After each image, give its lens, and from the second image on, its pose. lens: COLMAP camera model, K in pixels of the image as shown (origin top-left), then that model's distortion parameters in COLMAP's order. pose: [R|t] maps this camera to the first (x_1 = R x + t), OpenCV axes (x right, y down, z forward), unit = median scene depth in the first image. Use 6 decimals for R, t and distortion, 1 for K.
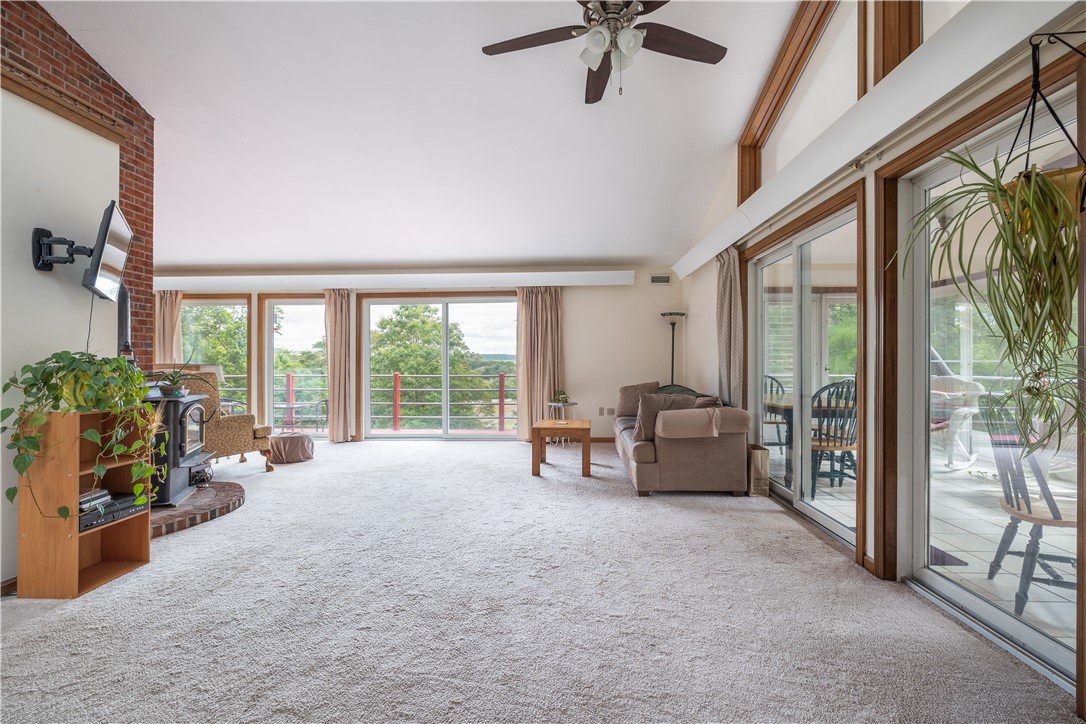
lens RADIAL K [[502.2, 0, 543.0], [0, 502.2, 362.0], [0, 0, 1]] dist [0.003145, 0.000784]
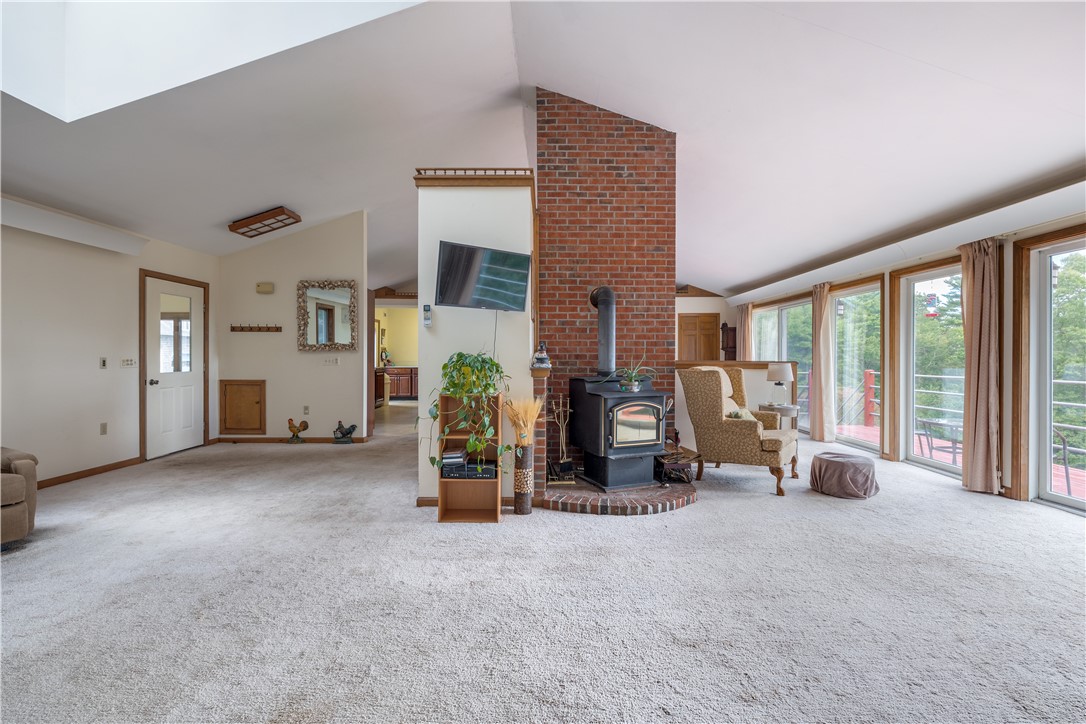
lens RADIAL K [[485.7, 0, 543.0], [0, 485.7, 362.0], [0, 0, 1]] dist [-0.011332, 0.000305]
pose [[0.029457, 0.010245, -0.999514, 0.289342], [-0.003458, 0.999943, 0.010148, -0.004534], [0.999560, 0.003157, 0.029491, 0.777285]]
